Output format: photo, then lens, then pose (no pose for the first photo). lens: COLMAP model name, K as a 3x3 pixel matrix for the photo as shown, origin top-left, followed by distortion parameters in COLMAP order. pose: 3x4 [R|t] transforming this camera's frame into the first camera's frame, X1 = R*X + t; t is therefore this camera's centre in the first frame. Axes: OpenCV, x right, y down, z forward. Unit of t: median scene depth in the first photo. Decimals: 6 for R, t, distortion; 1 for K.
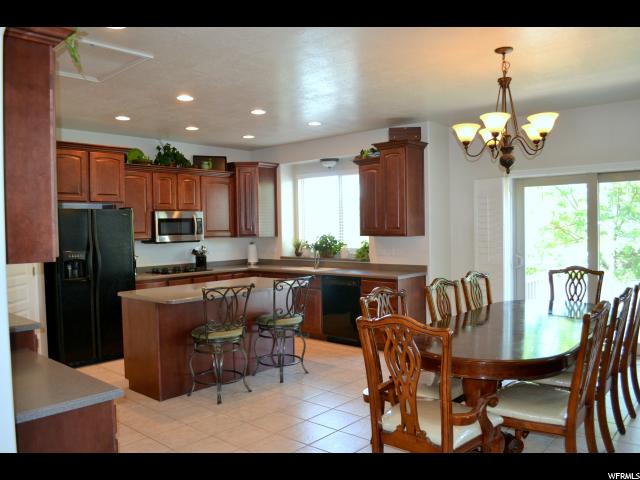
lens RADIAL K [[509.3, 0, 320.0], [0, 509.3, 240.0], [0, 0, 1]] dist [-0.085753, -0.003052]
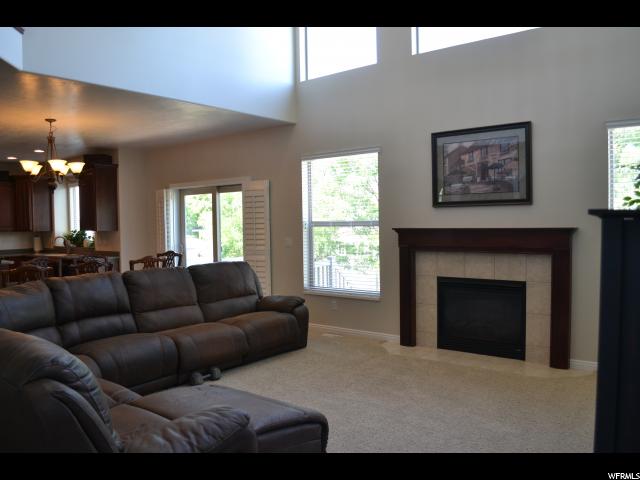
lens RADIAL K [[509.3, 0, 320.0], [0, 509.3, 240.0], [0, 0, 1]] dist [-0.085753, -0.003052]
pose [[0.998206, -0.002350, 0.059821, 0.652645], [0.001473, 0.999891, 0.014702, -0.001729], [-0.059849, -0.014588, 0.998101, -0.399797]]
